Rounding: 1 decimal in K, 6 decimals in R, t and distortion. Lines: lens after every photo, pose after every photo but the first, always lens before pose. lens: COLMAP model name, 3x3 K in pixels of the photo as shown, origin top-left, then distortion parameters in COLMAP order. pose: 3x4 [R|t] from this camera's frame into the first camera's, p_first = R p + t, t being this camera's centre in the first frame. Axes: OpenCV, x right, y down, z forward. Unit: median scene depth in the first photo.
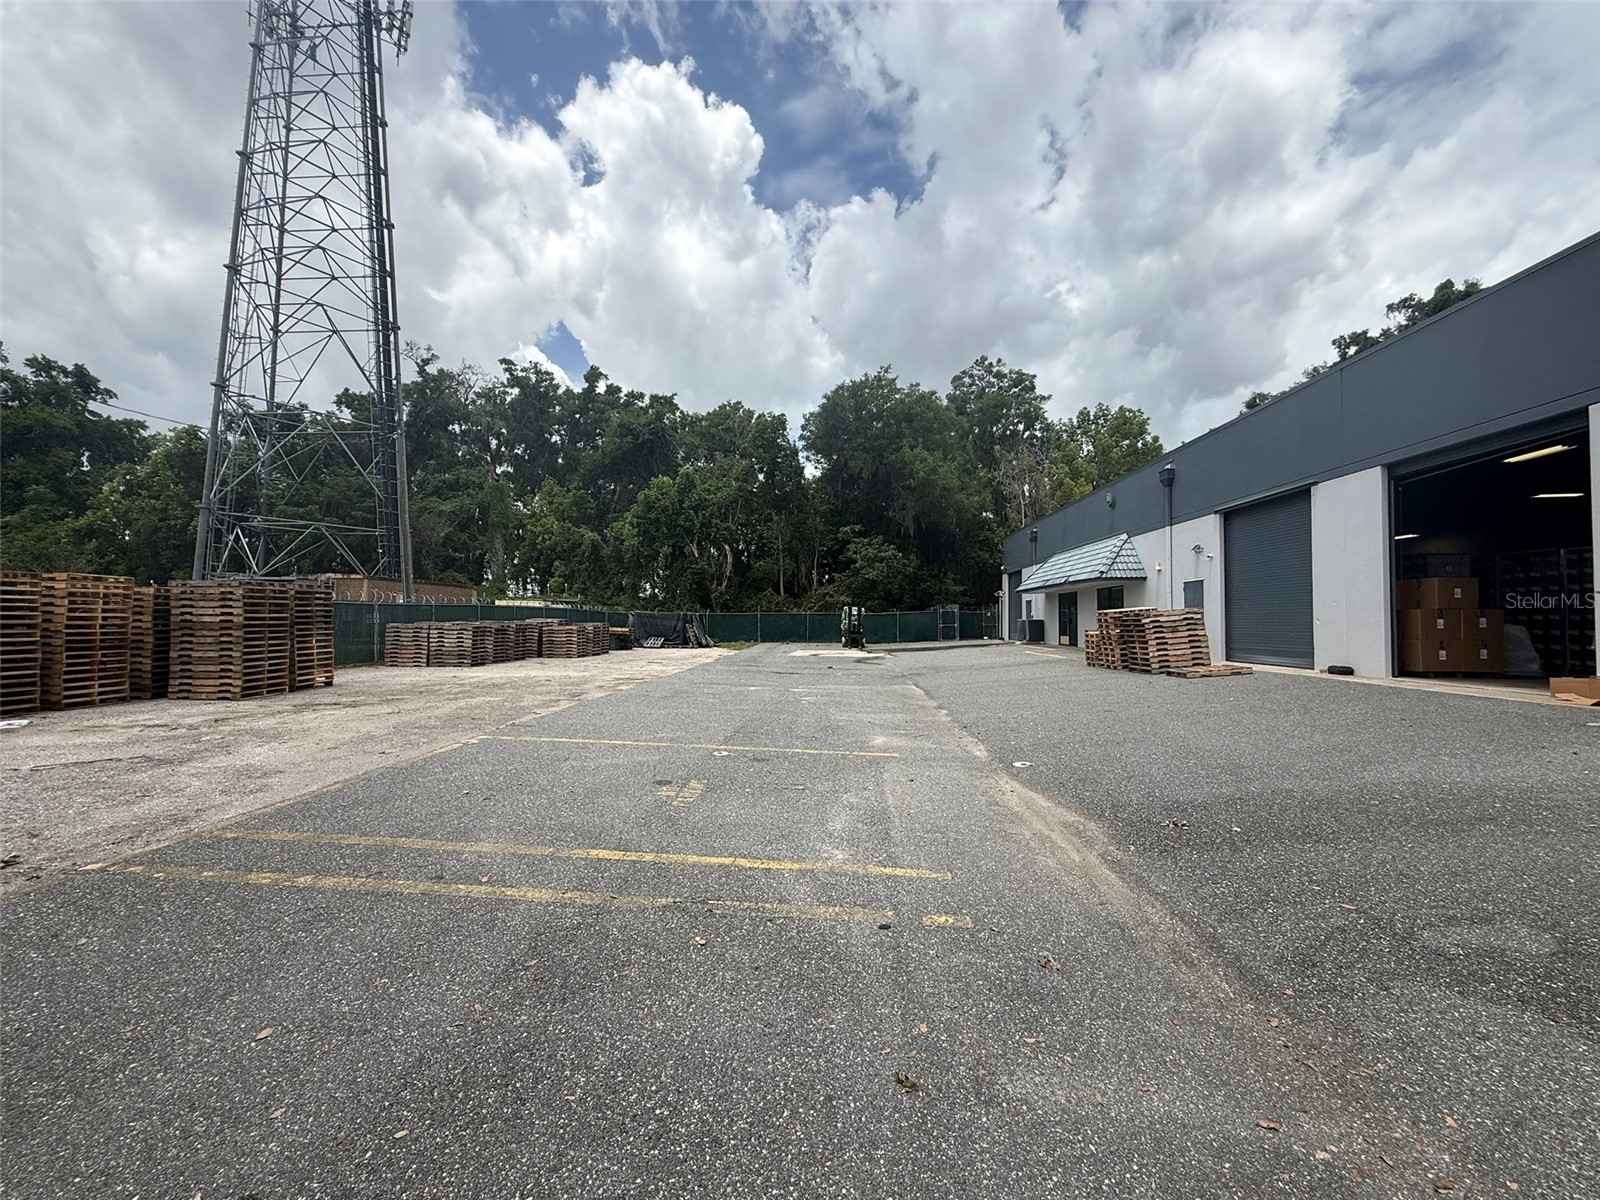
lens RADIAL K [[638.0, 0, 800.0], [0, 638.0, 600.3], [0, 0, 1]] dist [0.002339, 0.000151]
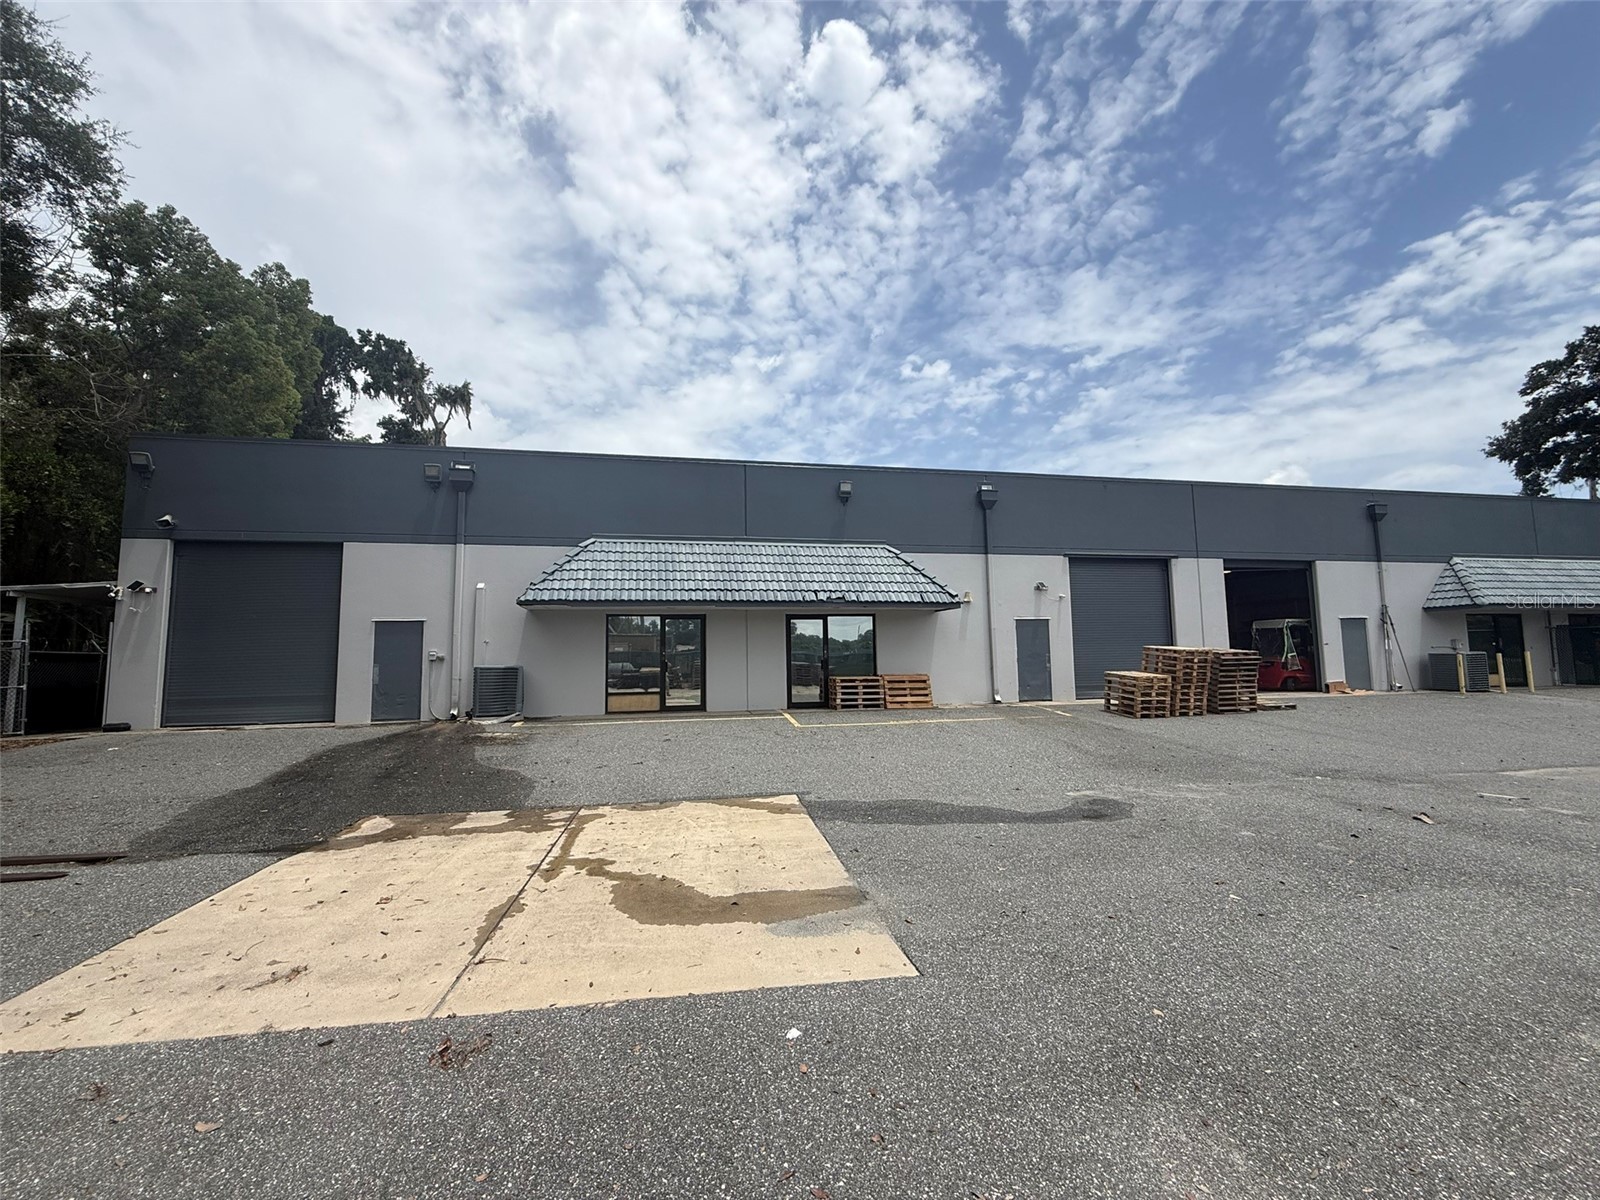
lens RADIAL K [[638.0, 0, 802.0], [0, 638.0, 597.9], [0, 0, 1]] dist [0.002339, 0.000151]
pose [[-0.269970, 0.086611, 0.958965, -0.217635], [-0.017217, 0.995353, -0.094745, 0.036455], [-0.962715, -0.042088, -0.267224, 1.707832]]
